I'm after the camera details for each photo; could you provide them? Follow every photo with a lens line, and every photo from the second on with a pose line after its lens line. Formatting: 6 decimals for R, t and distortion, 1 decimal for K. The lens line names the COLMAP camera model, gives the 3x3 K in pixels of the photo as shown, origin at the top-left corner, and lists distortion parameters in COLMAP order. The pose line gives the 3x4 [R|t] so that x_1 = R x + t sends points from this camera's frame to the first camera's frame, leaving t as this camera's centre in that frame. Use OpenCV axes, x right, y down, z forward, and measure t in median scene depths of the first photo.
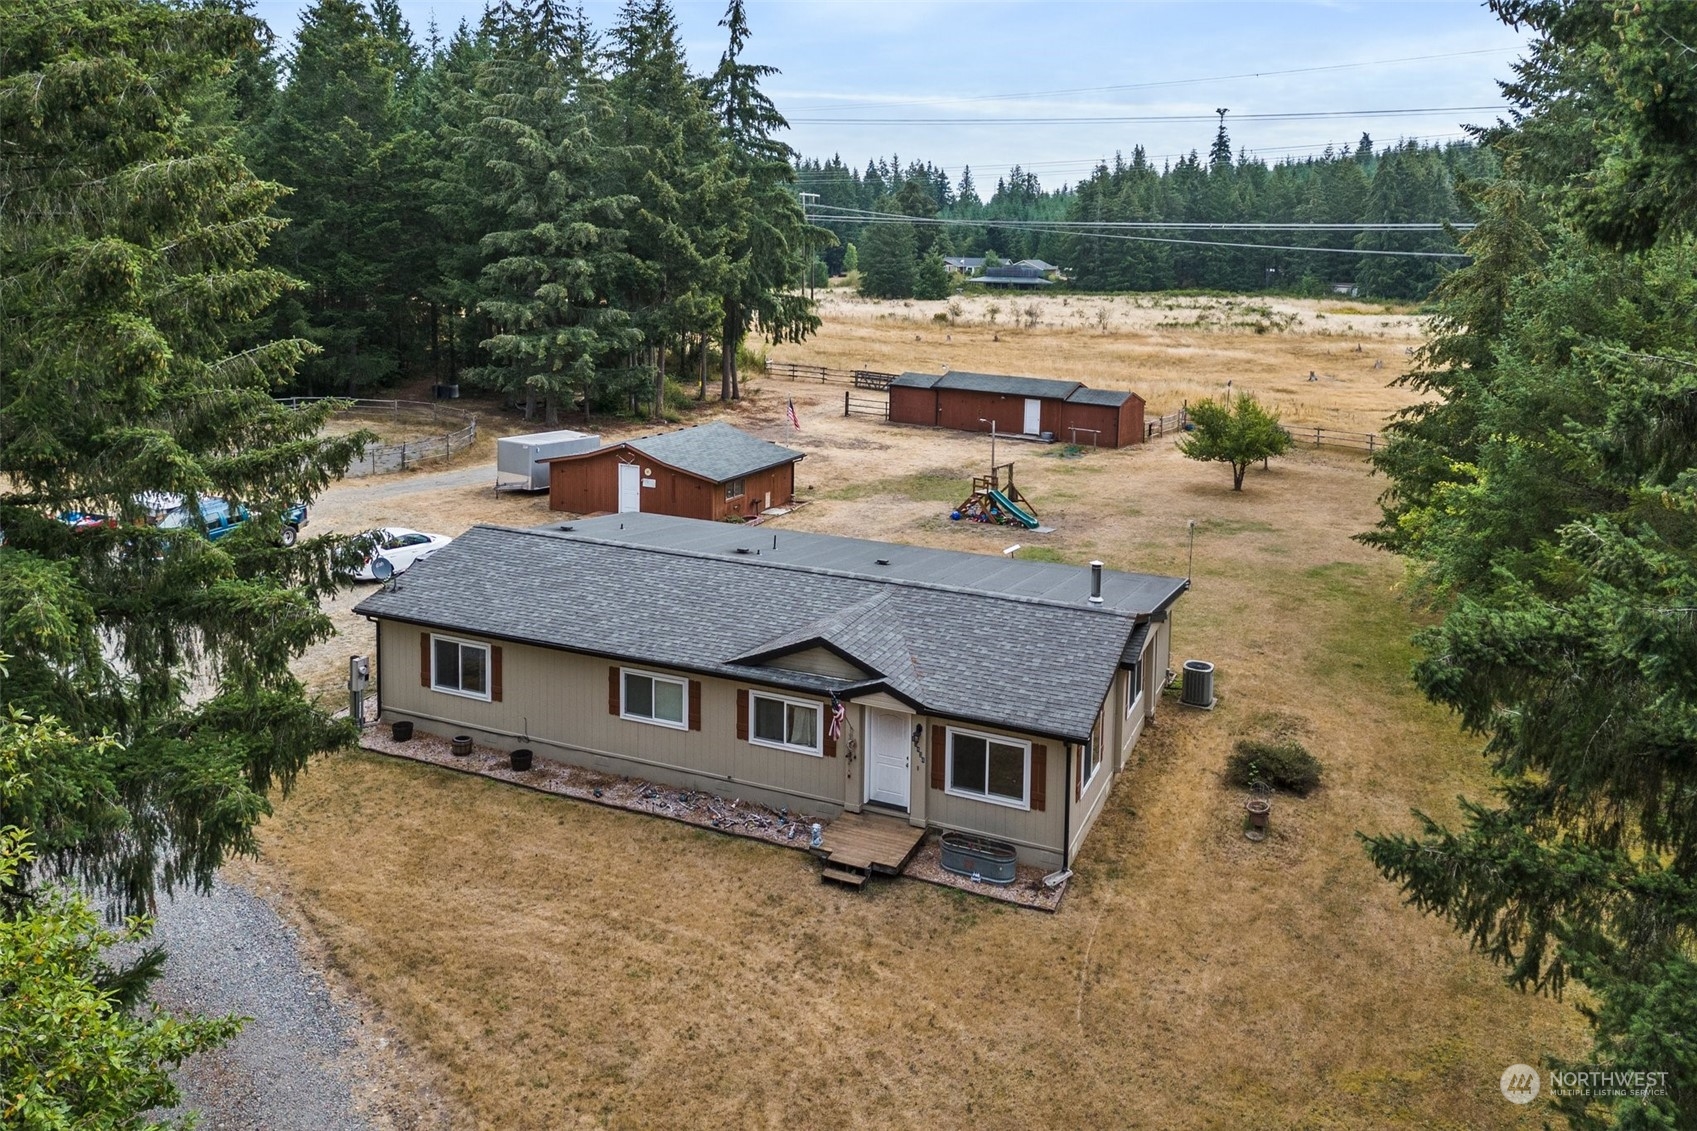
lens RADIAL K [[1291.2, 0, 852.2], [0, 1291.2, 465.9], [0, 0, 1]] dist [0.051495, -0.002061]
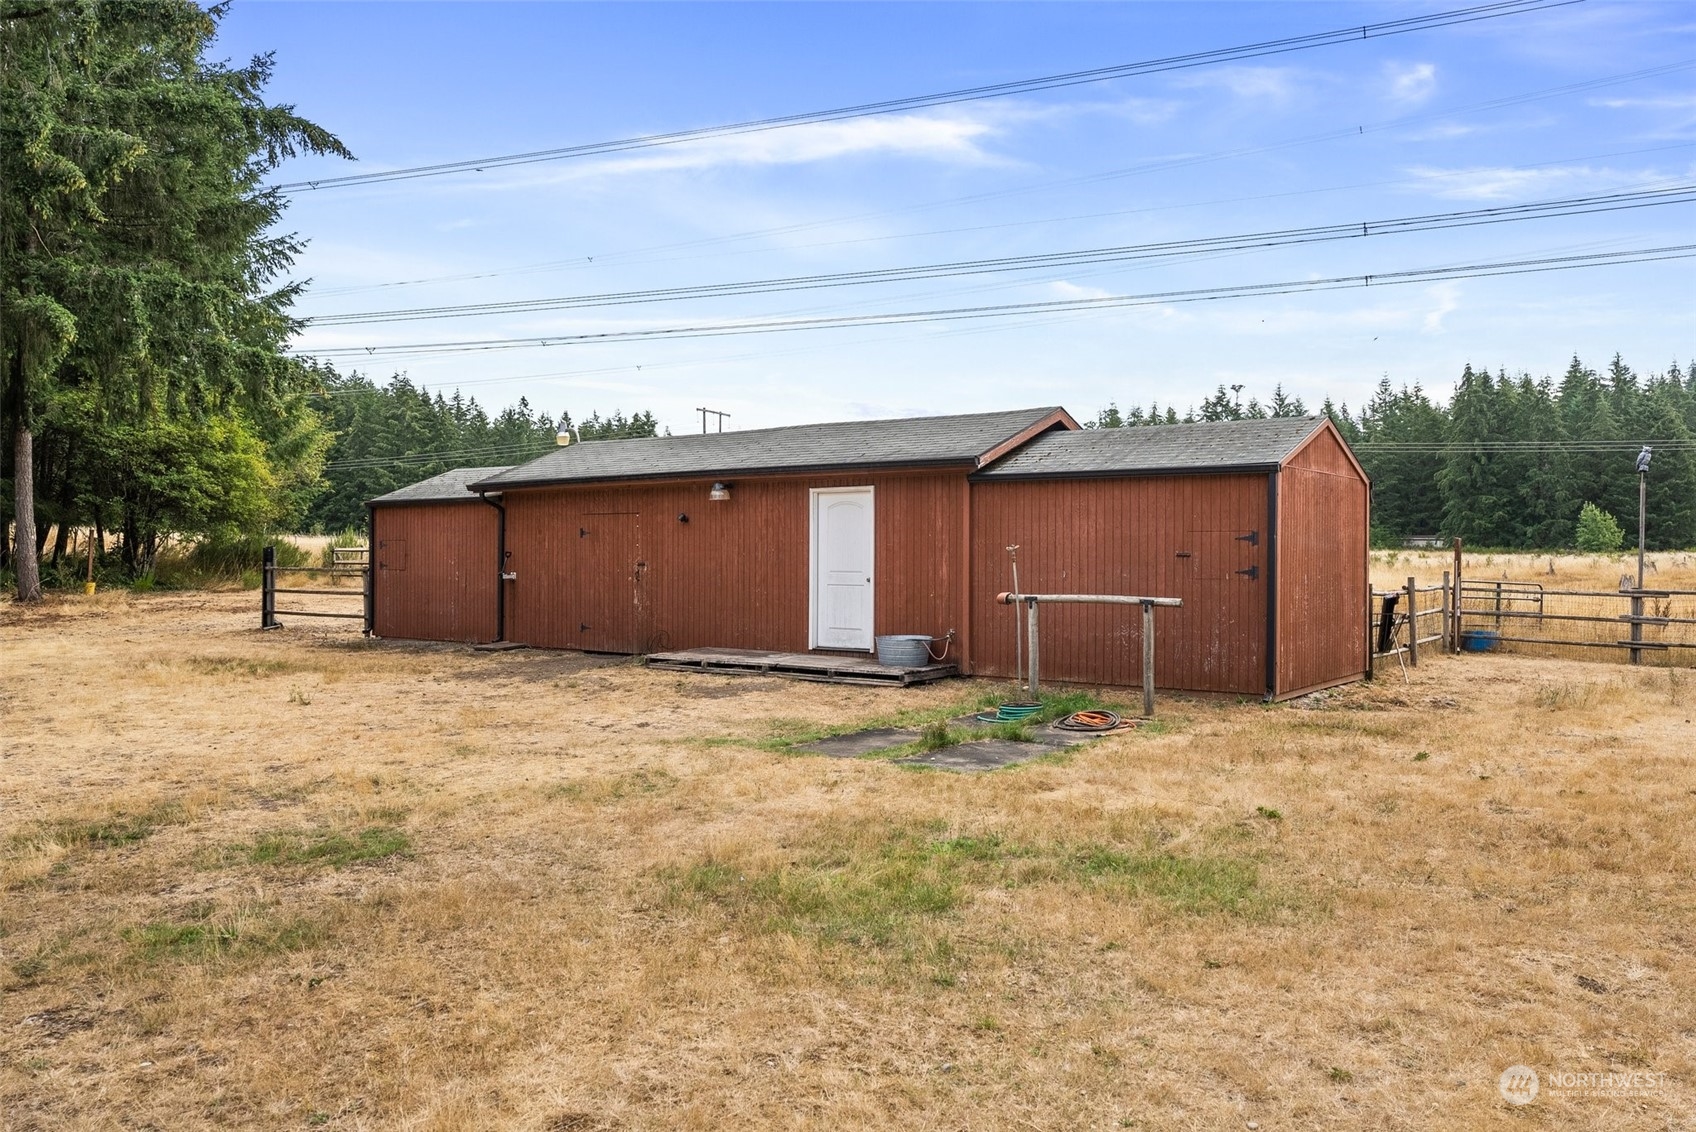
lens RADIAL K [[1250.3, 0, 848.0], [0, 1250.3, 566.0], [0, 0, 1]] dist [0.004607, 0.001373]
pose [[0.999455, -0.024954, -0.021598, 0.157255], [0.020985, 0.985624, -0.167646, -0.004313], [0.025471, 0.167102, 0.985611, 0.862415]]
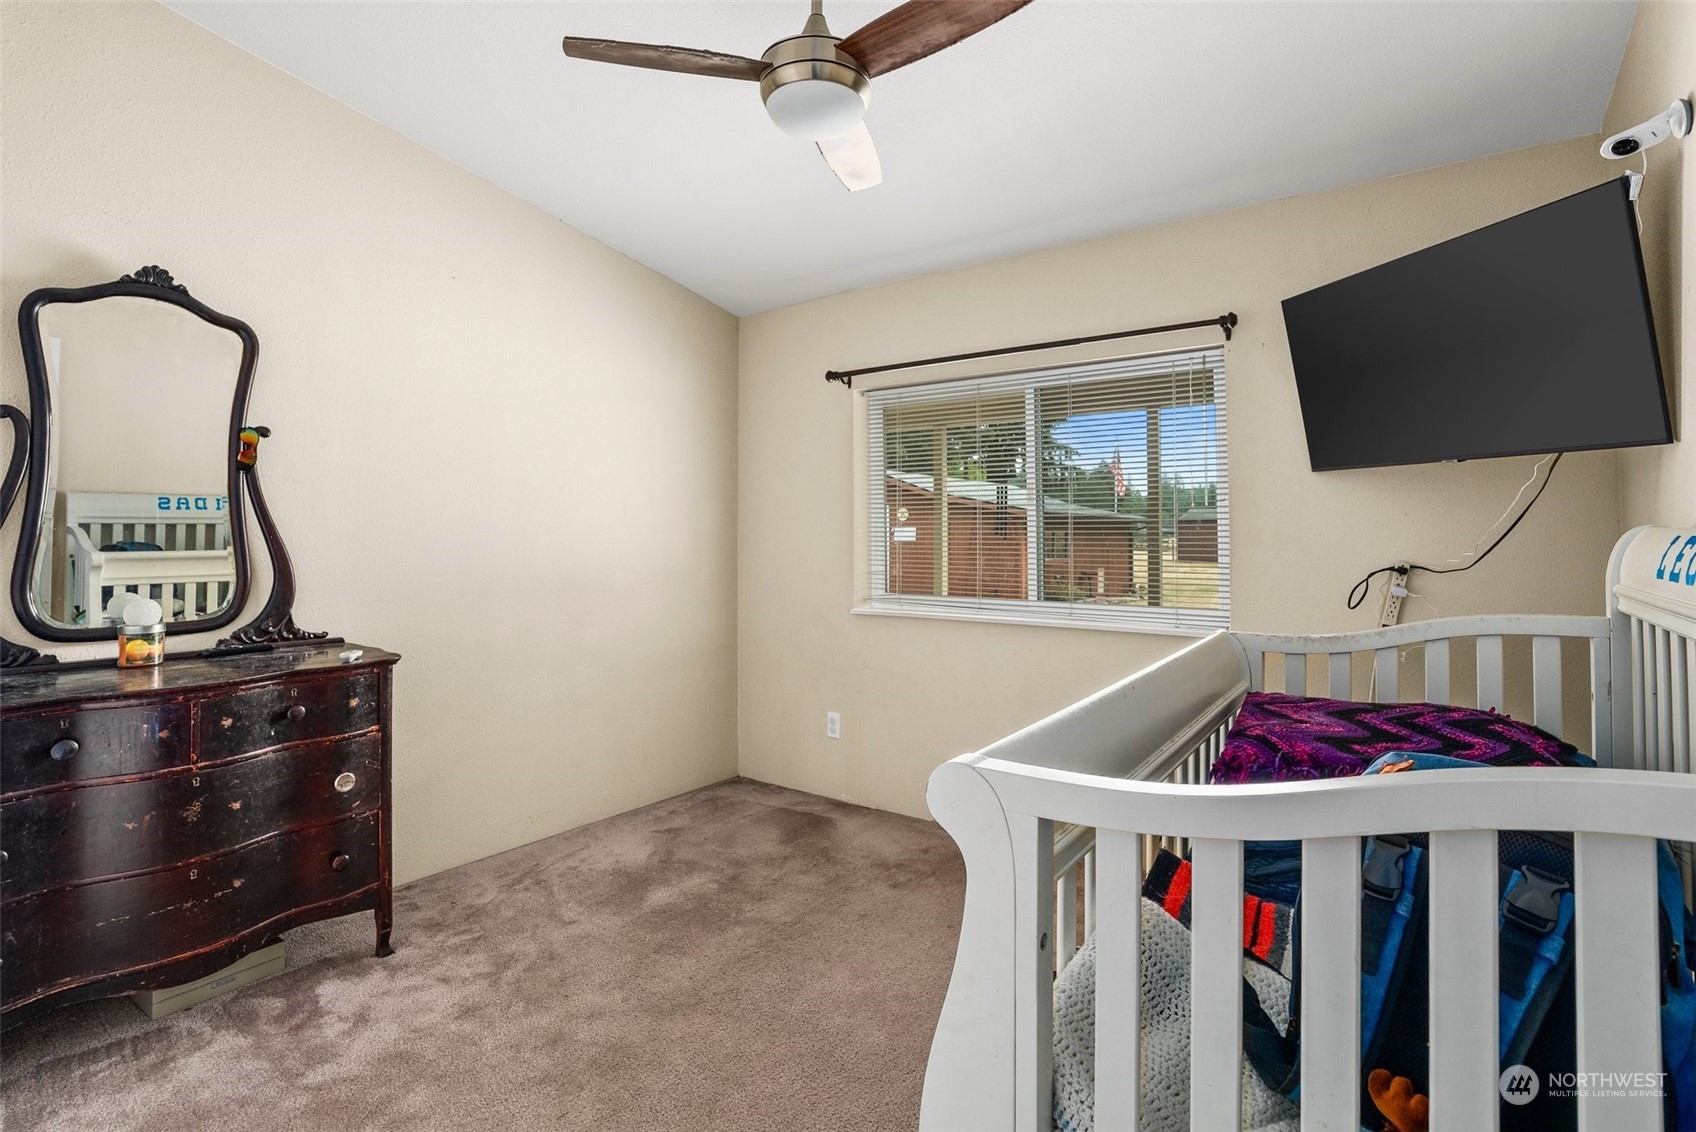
lens RADIAL K [[793.5, 0, 848.0], [0, 793.5, 566.0], [0, 0, 1]] dist [-0.052745, 0.017459]
pose [[0.971652, -0.012553, -0.236082, -0.073504], [-0.020761, 0.990201, -0.138099, 0.056829], [0.235502, 0.139086, 0.961870, 0.489690]]
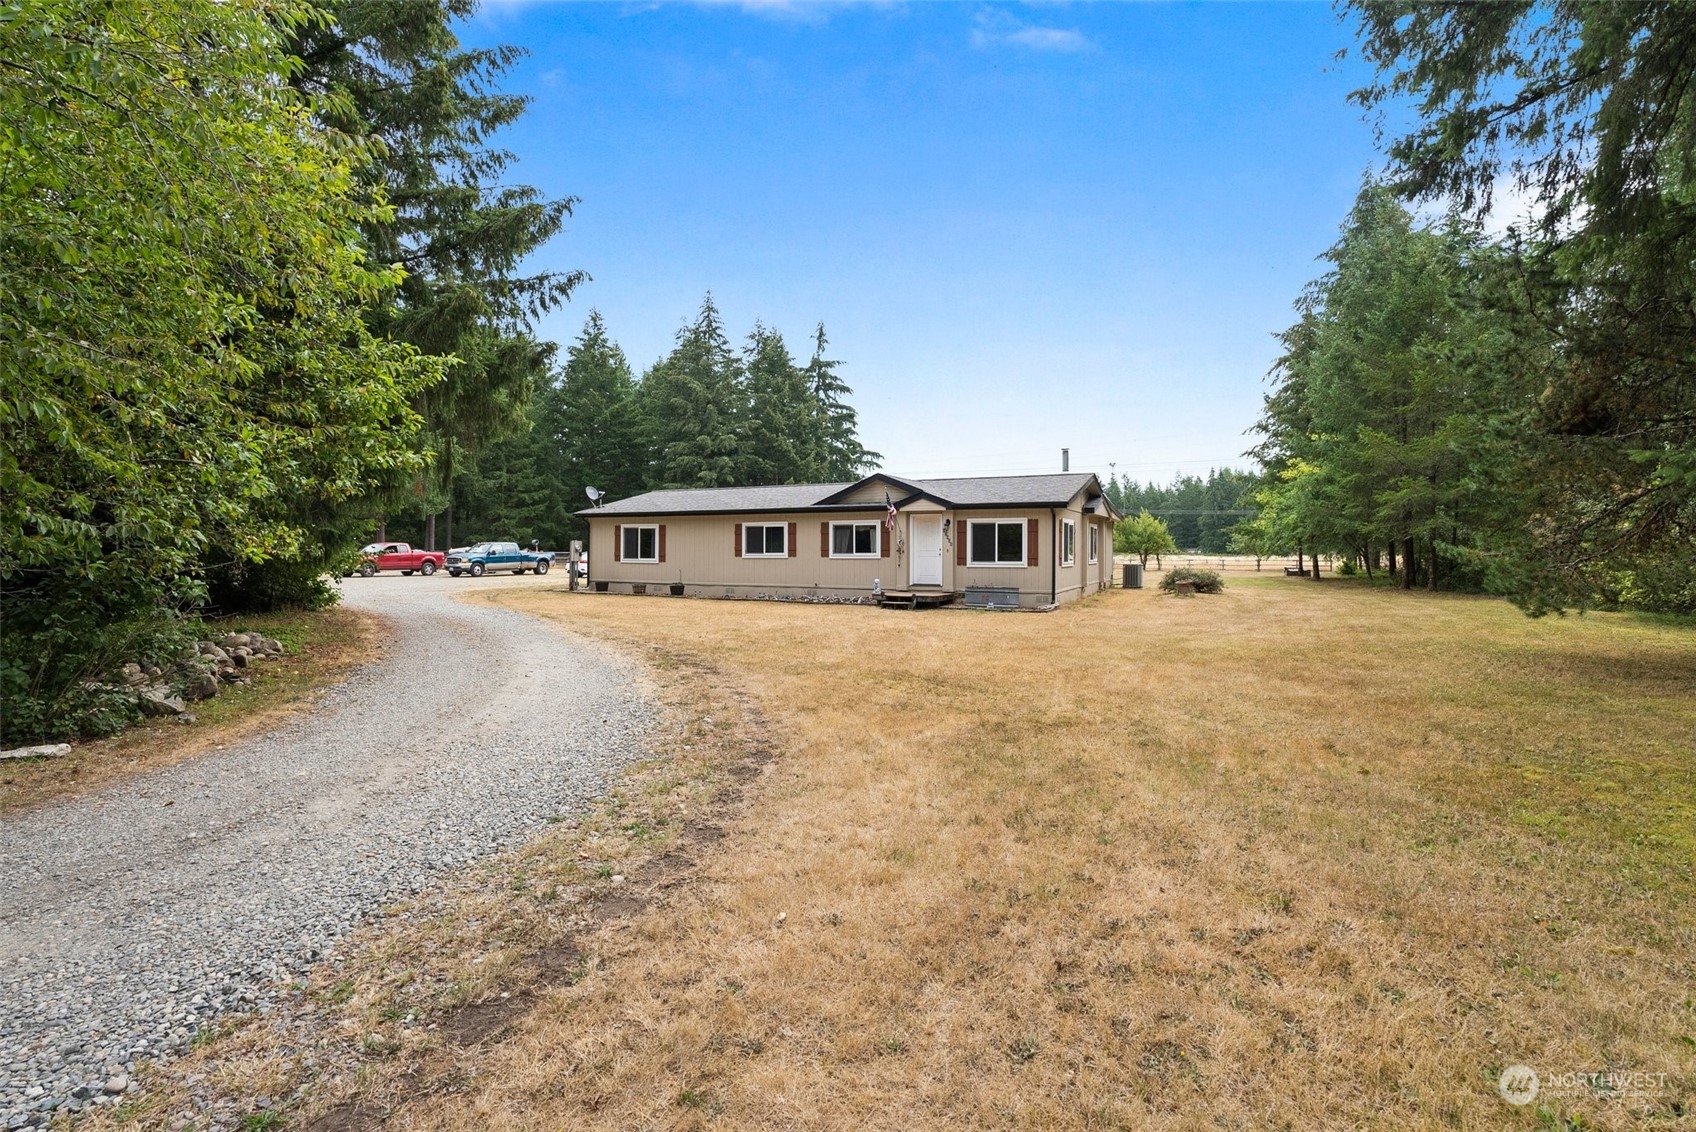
lens RADIAL K [[793.5, 0, 848.0], [0, 793.5, 566.0], [0, 0, 1]] dist [-0.052745, 0.017459]
pose [[0.998428, -0.016905, -0.053447, -0.004508], [0.007780, 0.986005, -0.166534, 0.143549], [0.055514, 0.165856, 0.984586, 0.048262]]
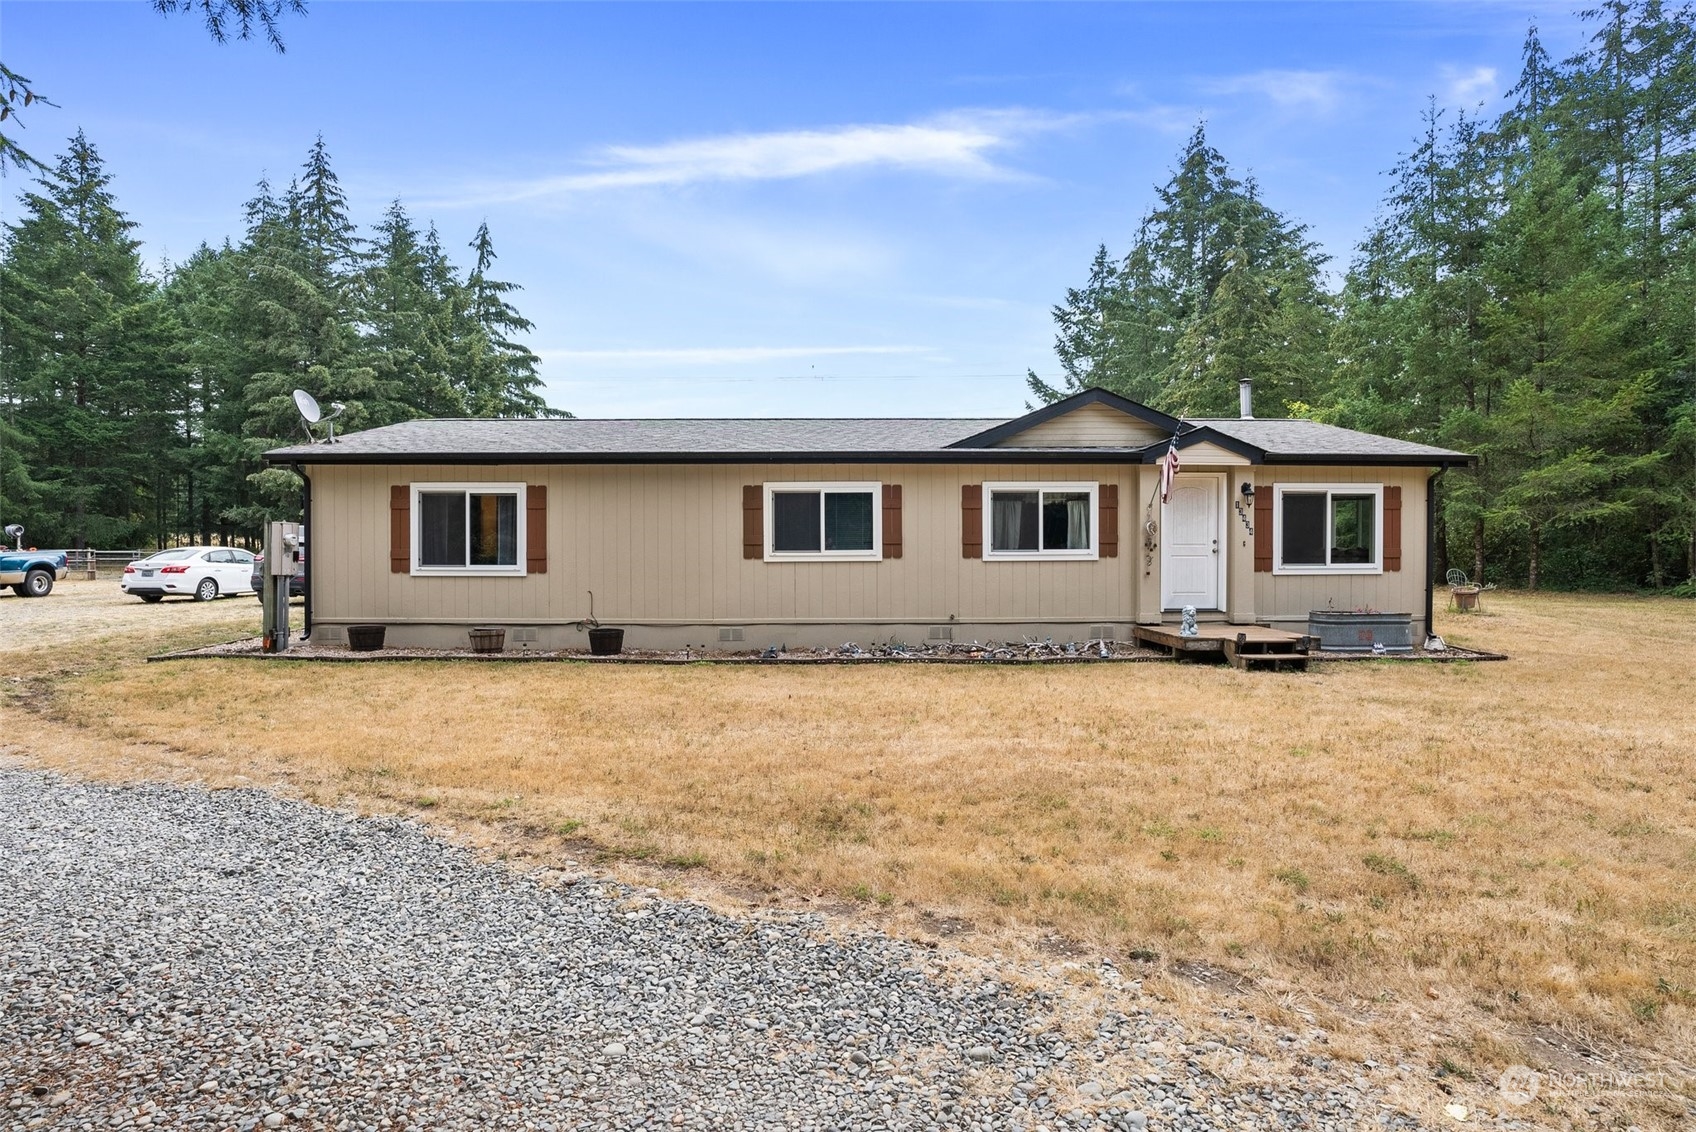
lens RADIAL K [[856.0, 0, 848.0], [0, 856.0, 566.0], [0, 0, 1]] dist [-0.055587, 0.025320]
pose [[0.911462, -0.032453, 0.410103, -0.129475], [0.095562, 0.986317, -0.134336, 0.105063], [-0.400132, 0.161633, 0.902092, 0.237737]]
